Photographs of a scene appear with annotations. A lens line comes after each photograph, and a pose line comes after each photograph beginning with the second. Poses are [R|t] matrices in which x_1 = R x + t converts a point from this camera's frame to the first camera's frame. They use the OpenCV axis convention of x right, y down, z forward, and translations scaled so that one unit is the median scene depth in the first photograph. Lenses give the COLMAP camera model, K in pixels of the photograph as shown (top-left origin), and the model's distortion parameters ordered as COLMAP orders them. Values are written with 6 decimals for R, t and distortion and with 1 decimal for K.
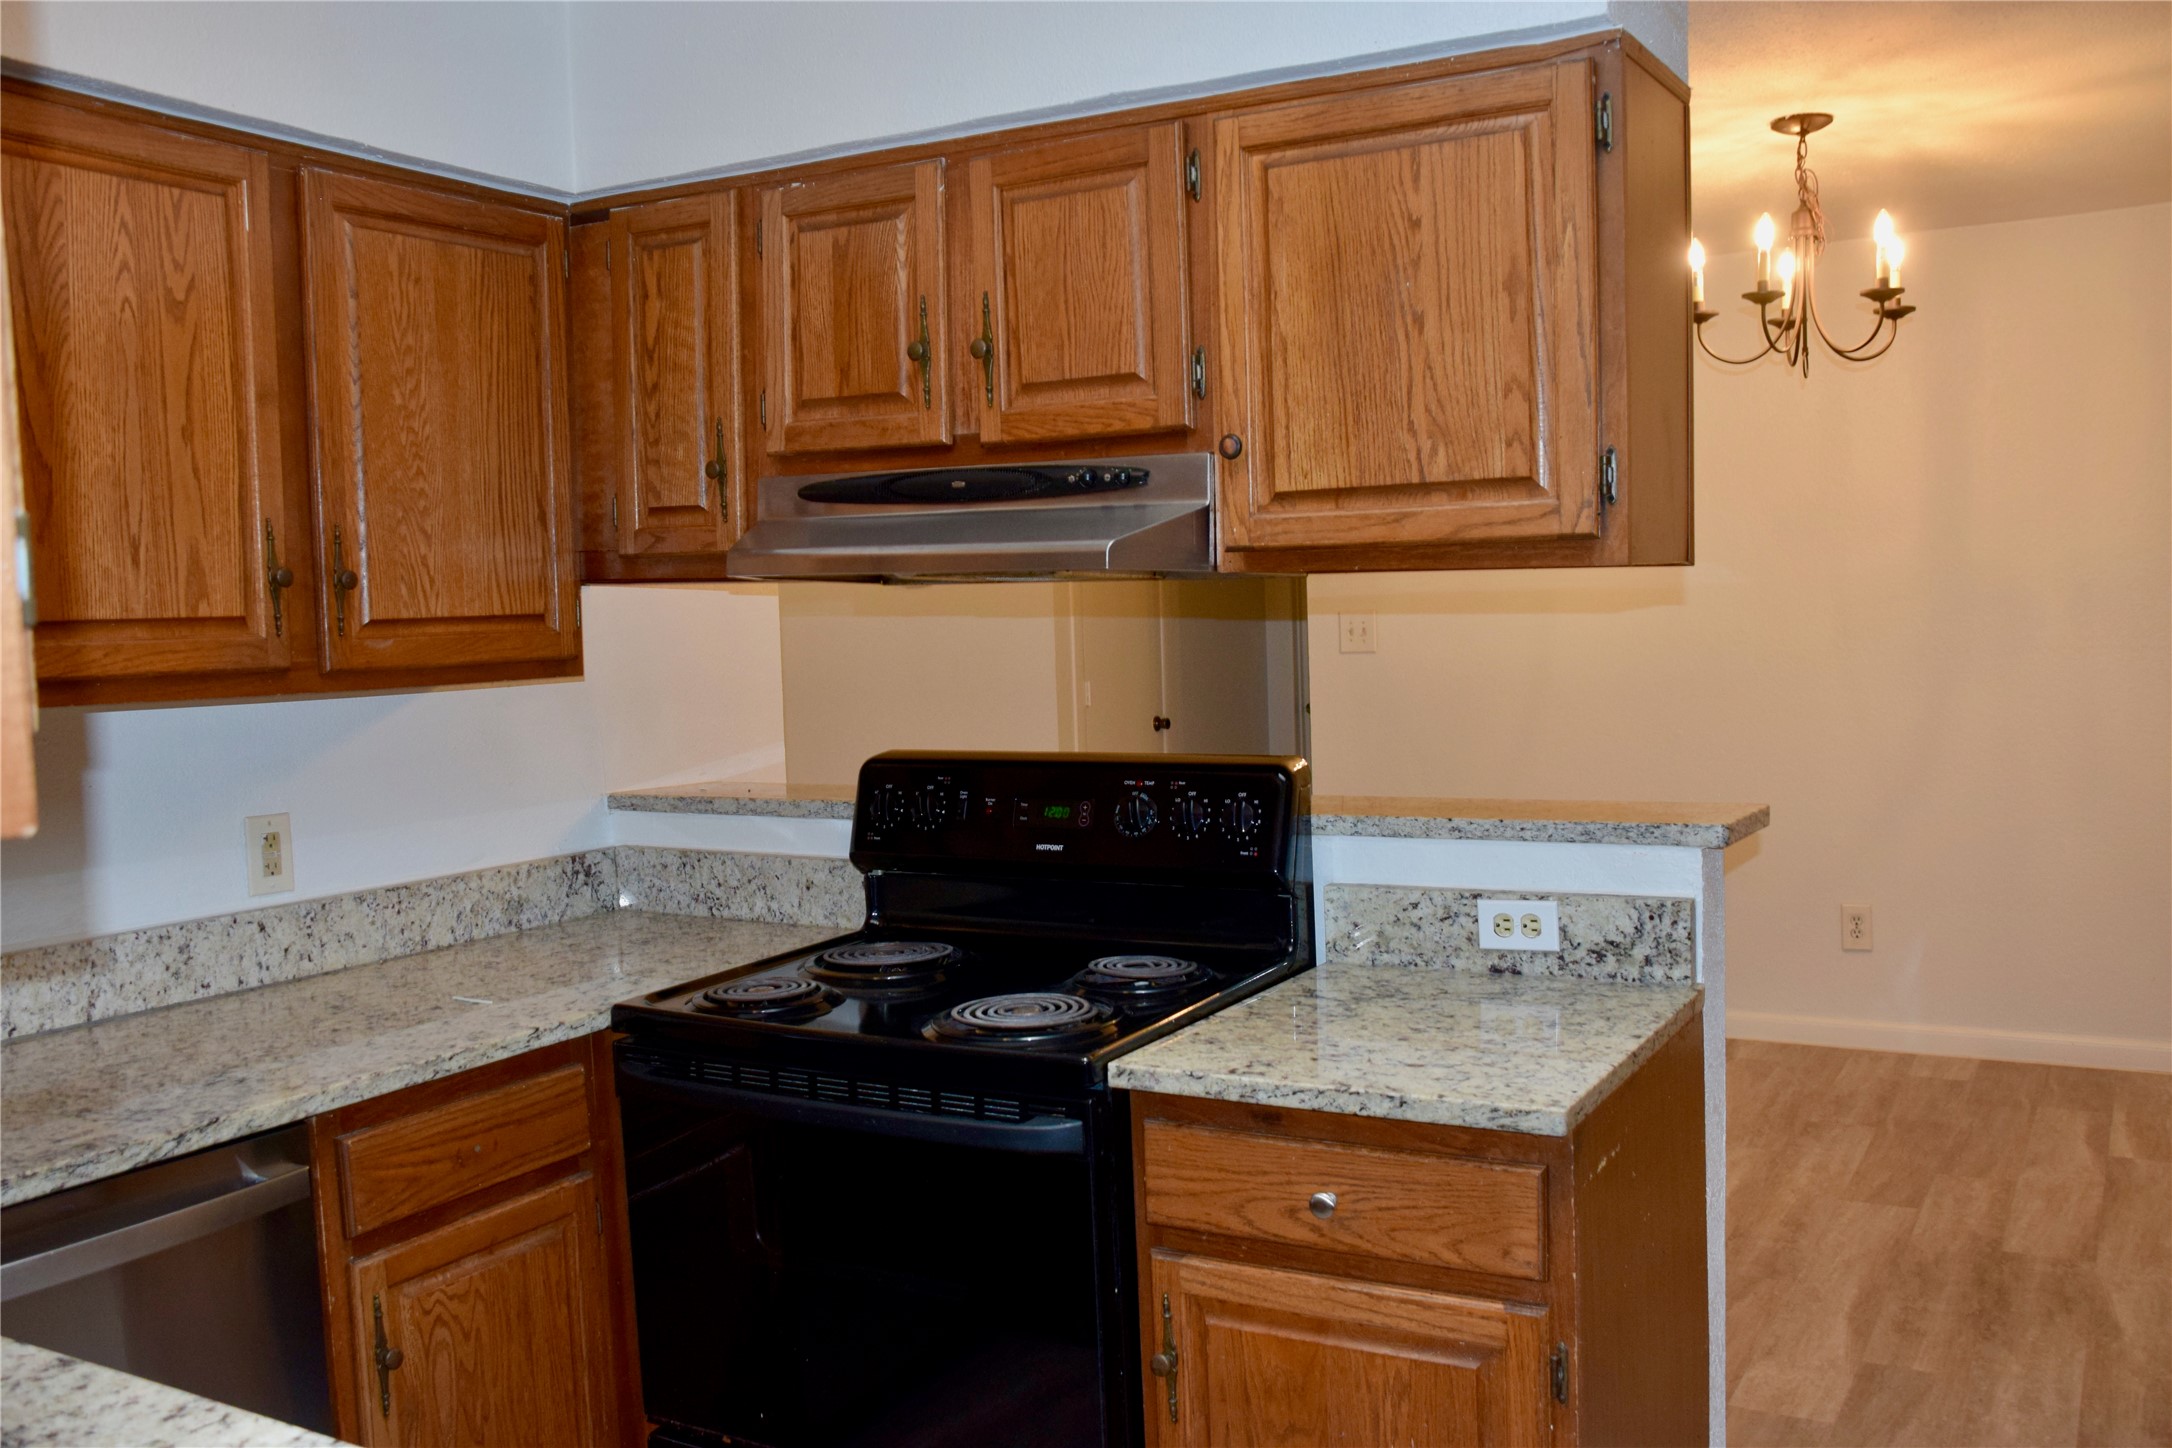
lens RADIAL K [[1882.5, 0, 1086.0], [0, 1882.5, 724.0], [0, 0, 1]] dist [-0.127316, 0.127624]
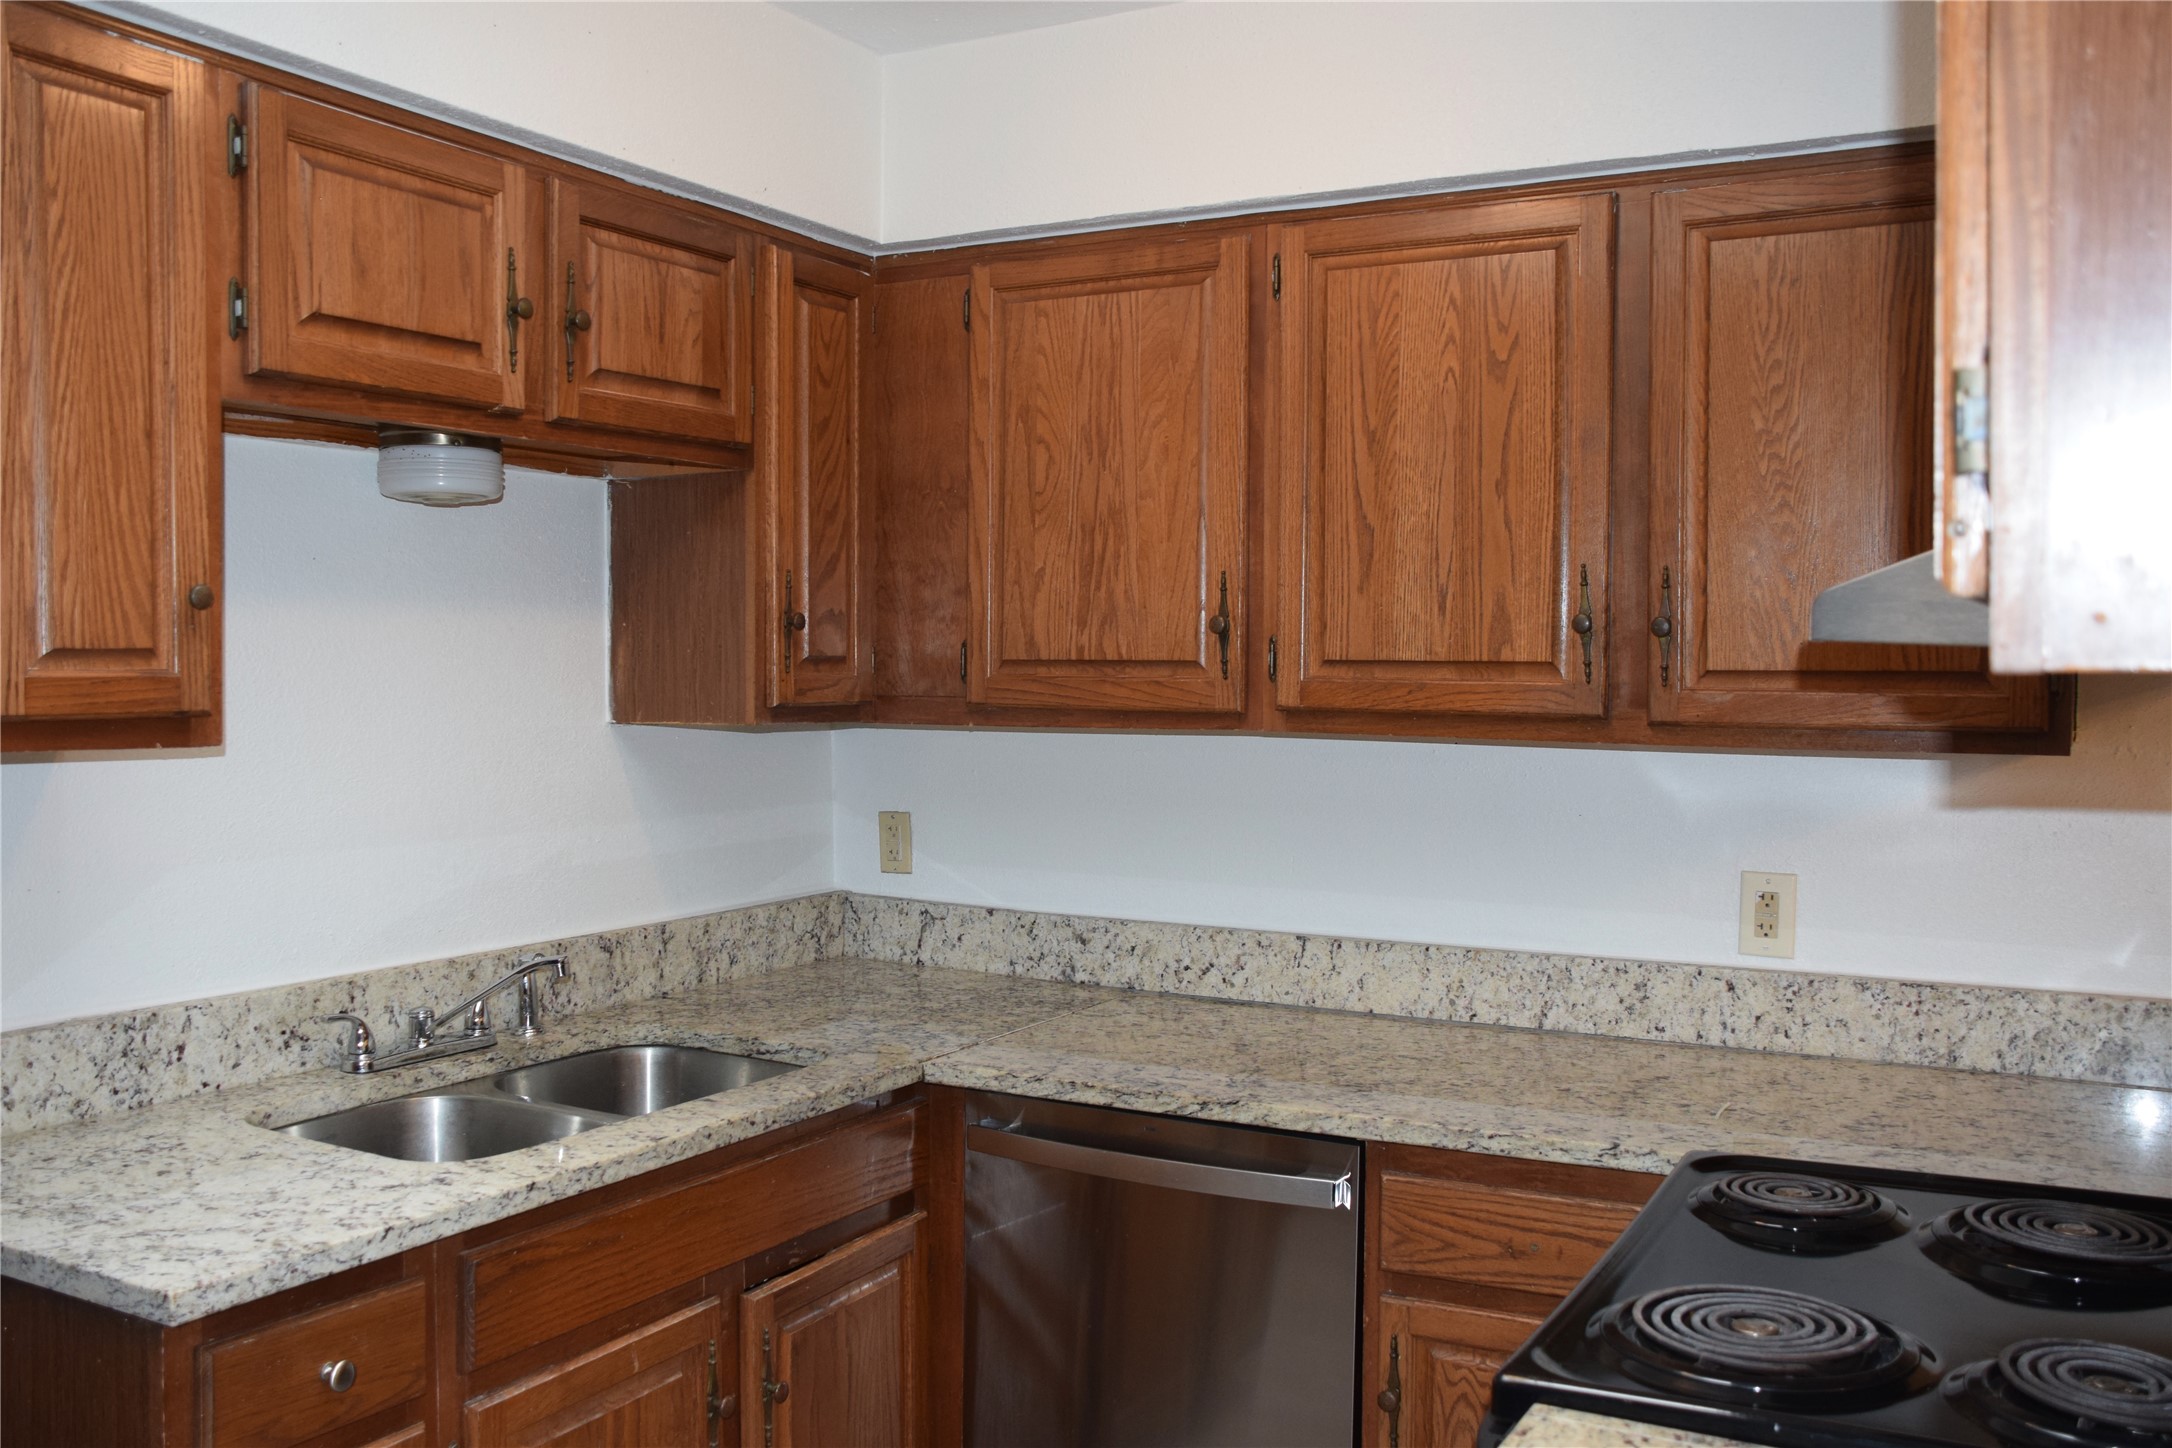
lens RADIAL K [[1882.5, 0, 1086.0], [0, 1882.5, 724.0], [0, 0, 1]] dist [-0.127316, 0.127624]
pose [[0.010245, 0.067354, -0.997677, 0.547056], [-0.066127, 0.995591, 0.066534, -0.073510], [0.997759, 0.065291, 0.014654, 0.709969]]
